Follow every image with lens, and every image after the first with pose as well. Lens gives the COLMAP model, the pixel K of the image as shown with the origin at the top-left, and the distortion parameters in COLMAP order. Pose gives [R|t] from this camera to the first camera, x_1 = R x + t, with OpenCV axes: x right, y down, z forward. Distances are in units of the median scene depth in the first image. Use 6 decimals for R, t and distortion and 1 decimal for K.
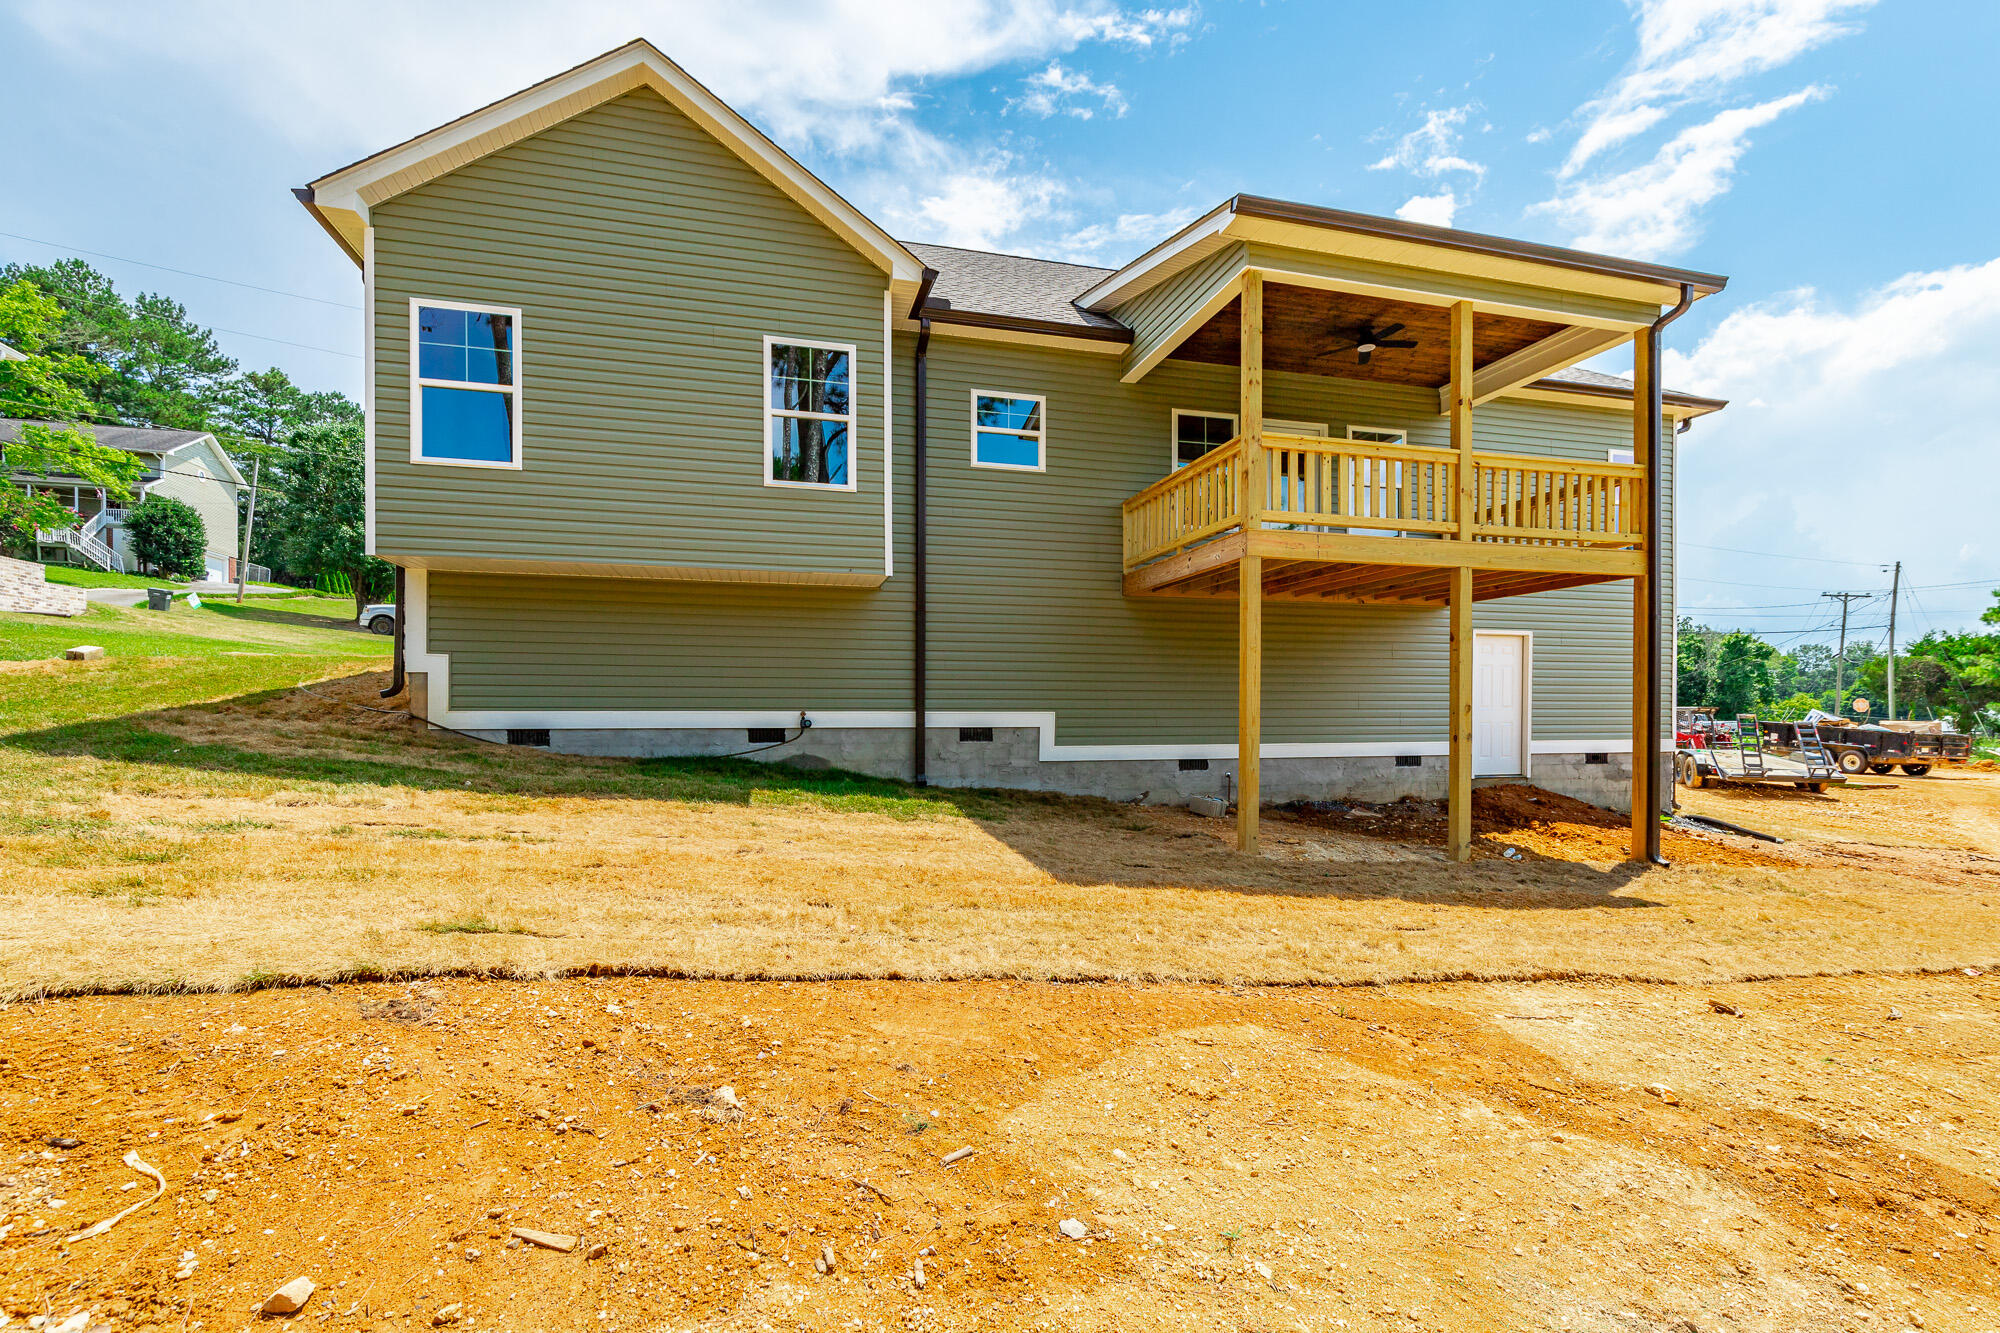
lens RADIAL K [[912.4, 0, 1003.9], [0, 912.4, 700.1], [0, 0, 1]] dist [0.002512, -0.000061]
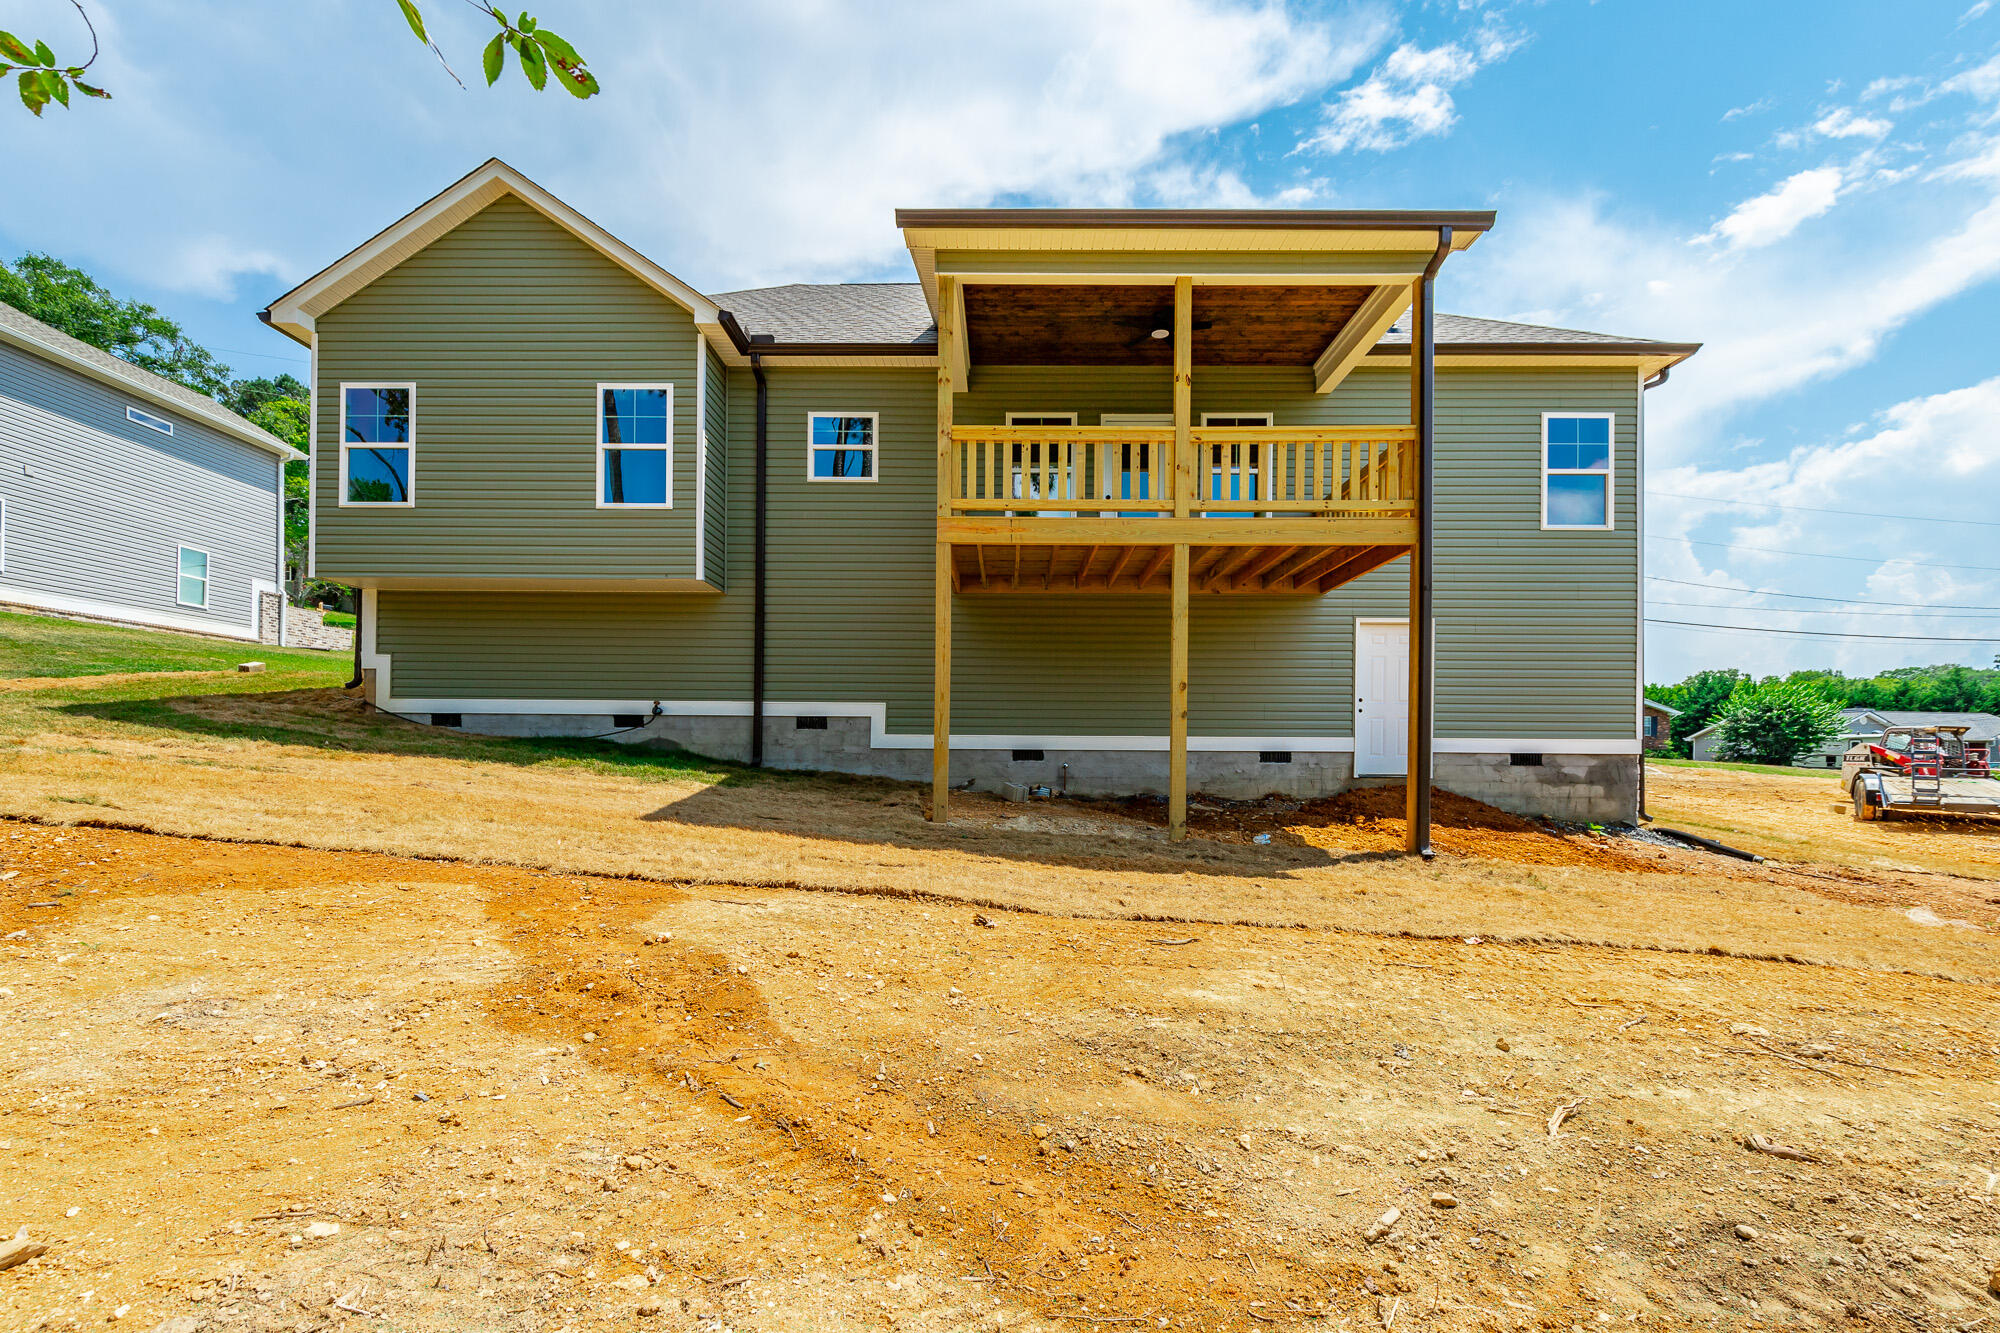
lens RADIAL K [[928.0, 0, 999.1], [0, 928.0, 724.9], [0, 0, 1]] dist [0.002651, 0.000090]
pose [[0.960238, 0.000093, -0.279181, 0.509154], [-0.004008, 0.999901, -0.013455, 0.055154], [0.279152, 0.014039, 0.960144, -0.015676]]
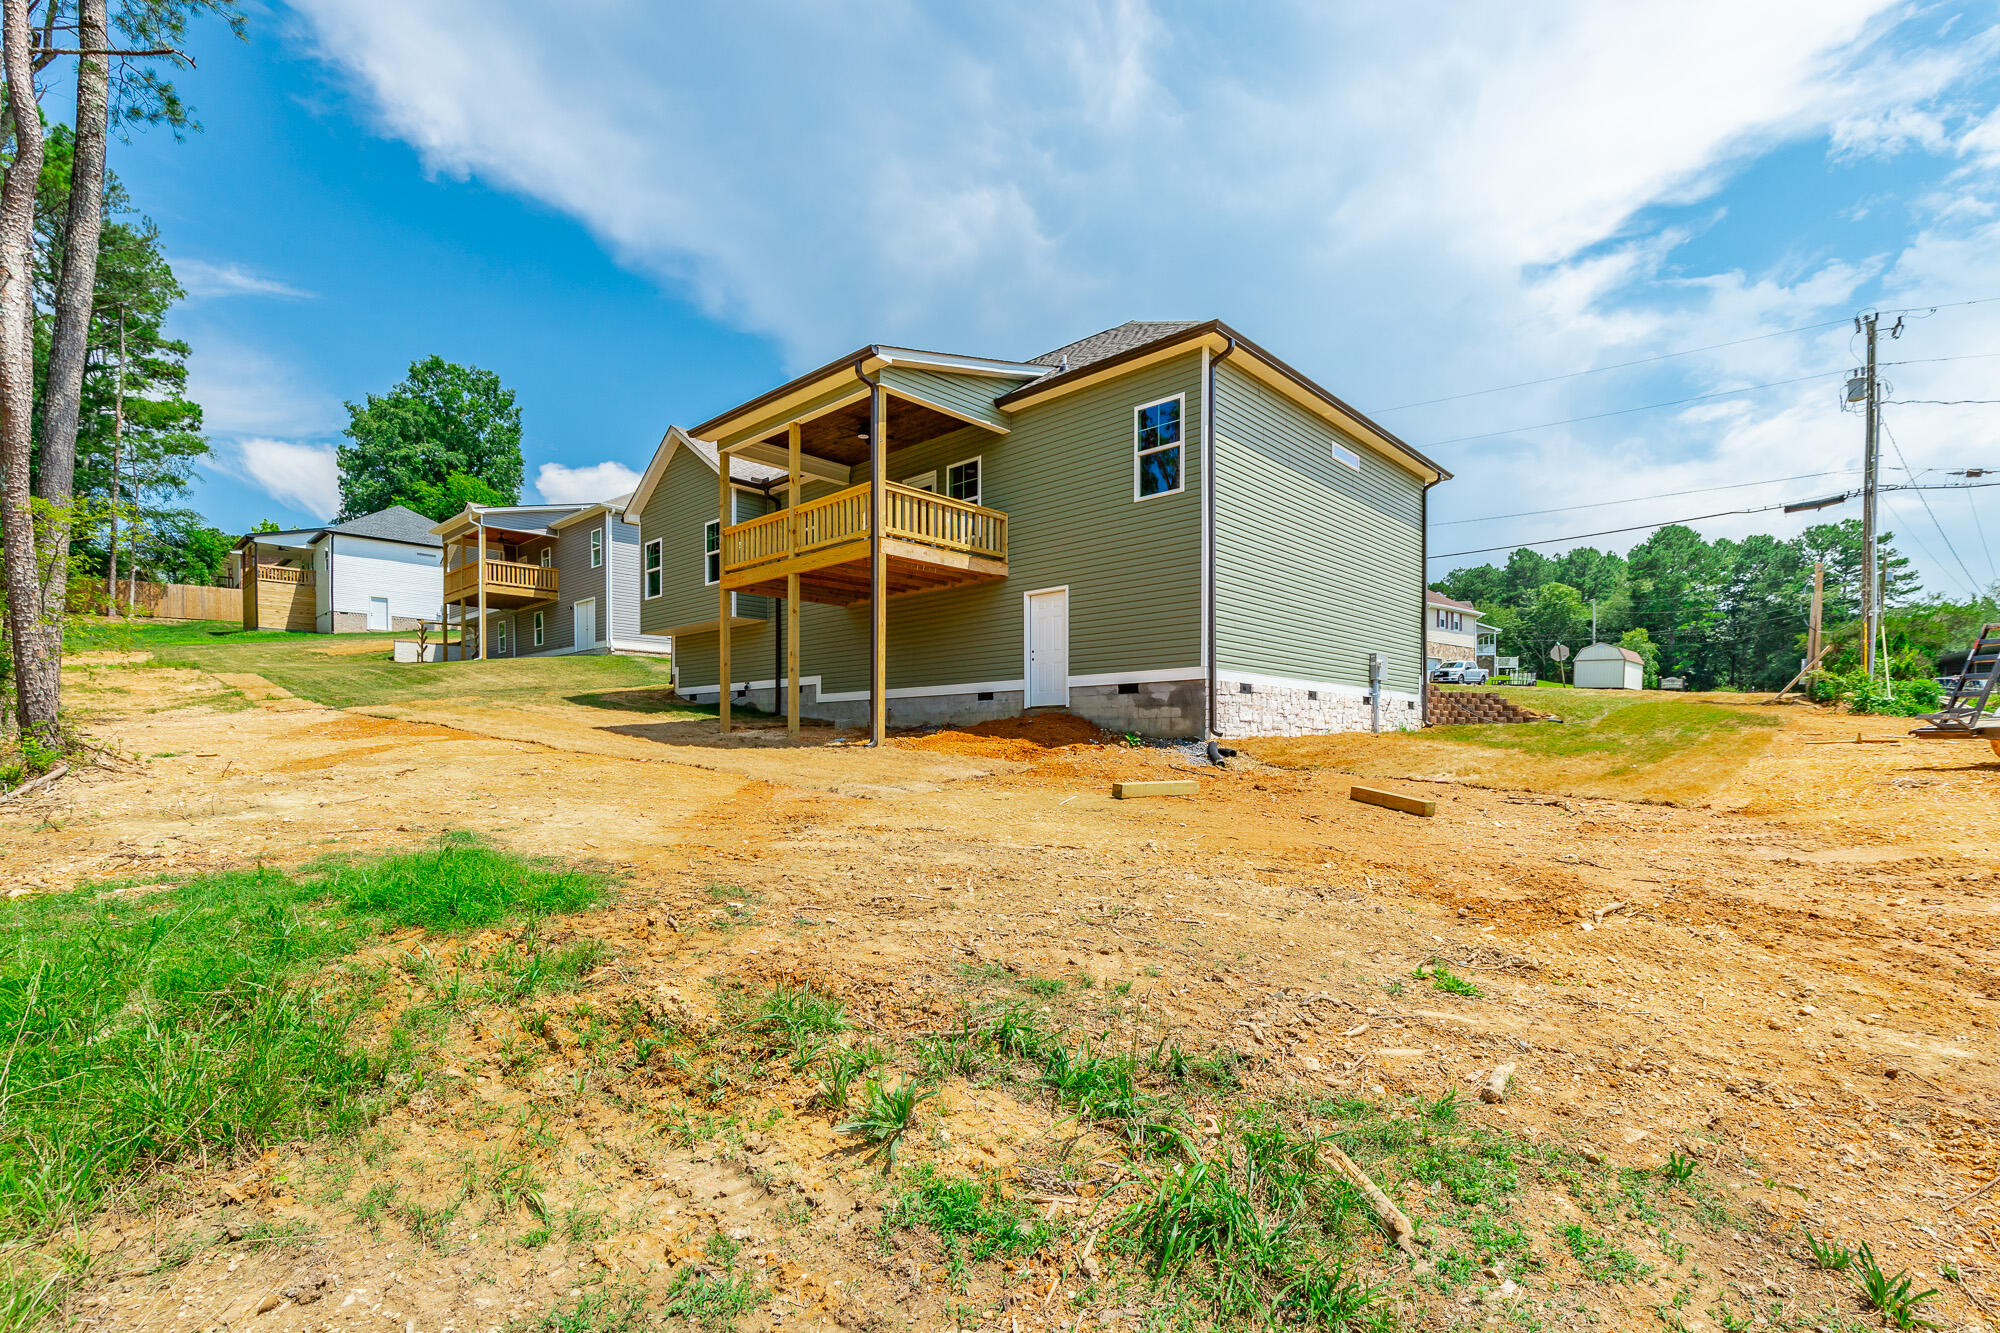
lens RADIAL K [[928.0, 0, 999.1], [0, 928.0, 724.9], [0, 0, 1]] dist [0.002651, 0.000090]
pose [[0.513115, -0.023811, -0.857990, 1.909216], [0.009714, 0.999712, -0.021934, 0.162776], [0.858265, 0.002920, 0.513198, 0.361653]]
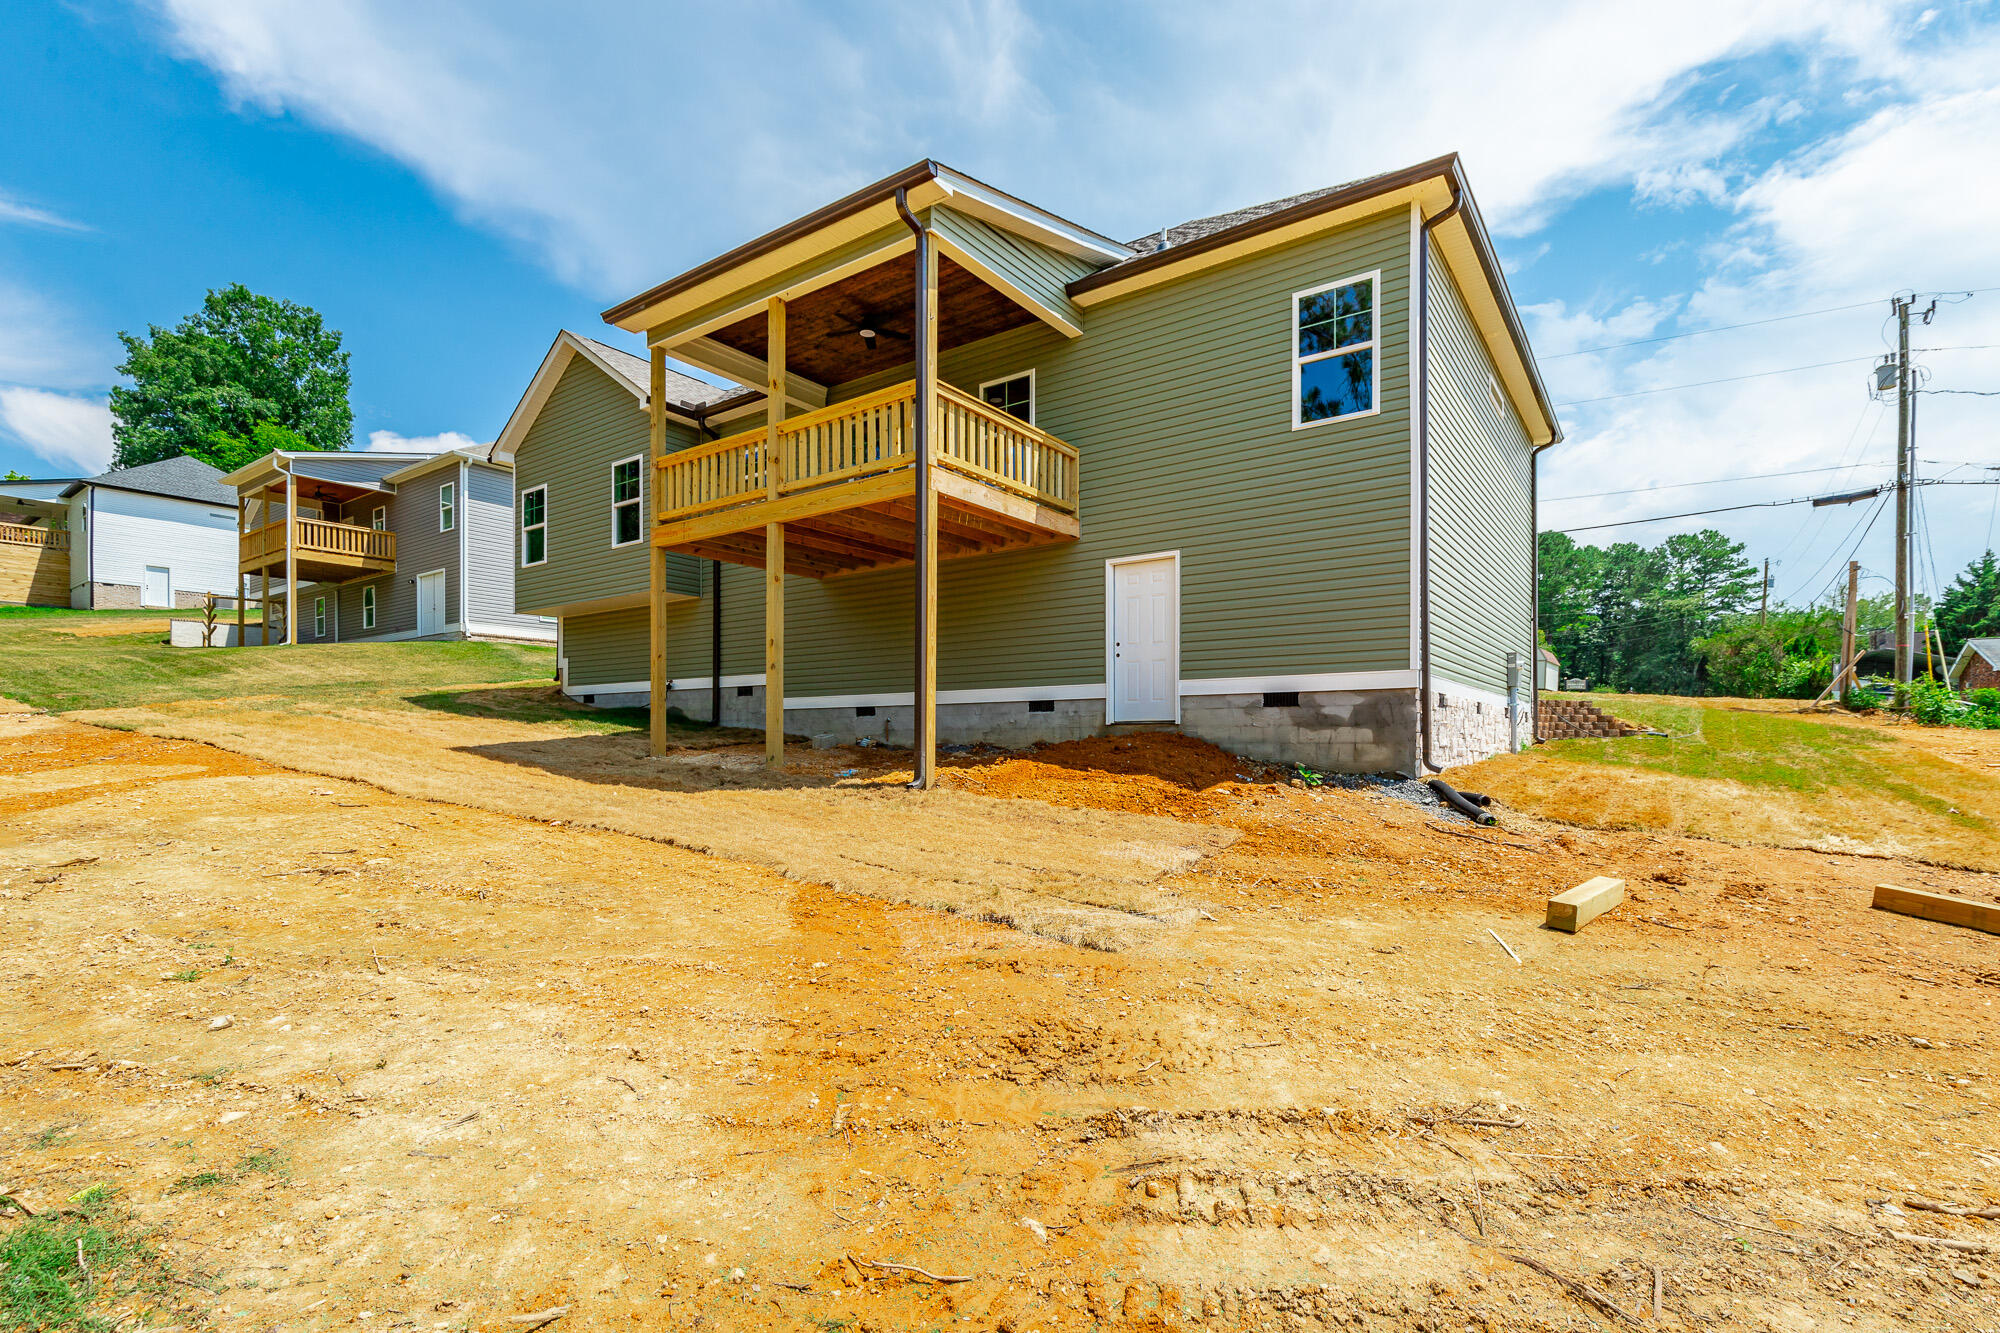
lens RADIAL K [[948.8, 0, 1006.0], [0, 948.8, 718.1], [0, 0, 1]] dist [0.001496, 0.000856]
pose [[0.619889, -0.023022, -0.784351, 1.409516], [0.008922, 0.999712, -0.022292, 0.118415], [0.784638, 0.006821, 0.619916, 0.405905]]
